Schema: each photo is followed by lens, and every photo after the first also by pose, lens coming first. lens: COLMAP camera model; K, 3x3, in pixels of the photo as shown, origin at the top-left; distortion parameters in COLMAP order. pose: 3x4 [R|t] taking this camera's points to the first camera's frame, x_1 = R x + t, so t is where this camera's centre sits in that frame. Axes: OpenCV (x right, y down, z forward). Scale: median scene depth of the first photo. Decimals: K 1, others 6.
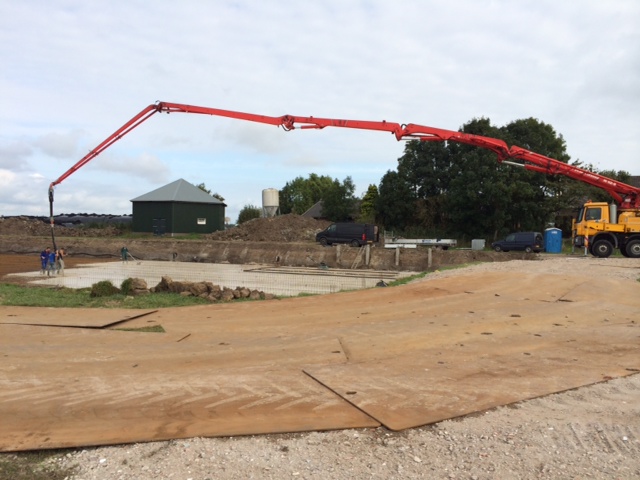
lens RADIAL K [[552.4, 0, 320.0], [0, 552.4, 240.0], [0, 0, 1]] dist [0.091784, -0.120467]
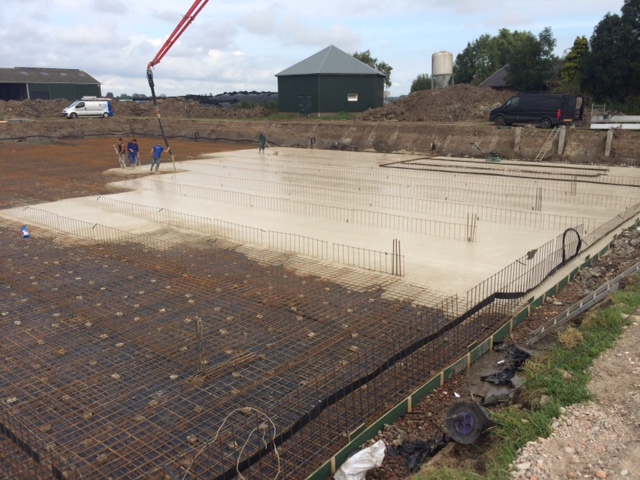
lens RADIAL K [[552.4, 0, 320.0], [0, 552.4, 240.0], [0, 0, 1]] dist [0.091784, -0.120467]
pose [[0.945317, 0.054407, -0.321582, 0.026384], [0.018784, 0.975270, 0.220217, -0.010568], [0.325611, -0.214215, 0.920918, 0.180021]]
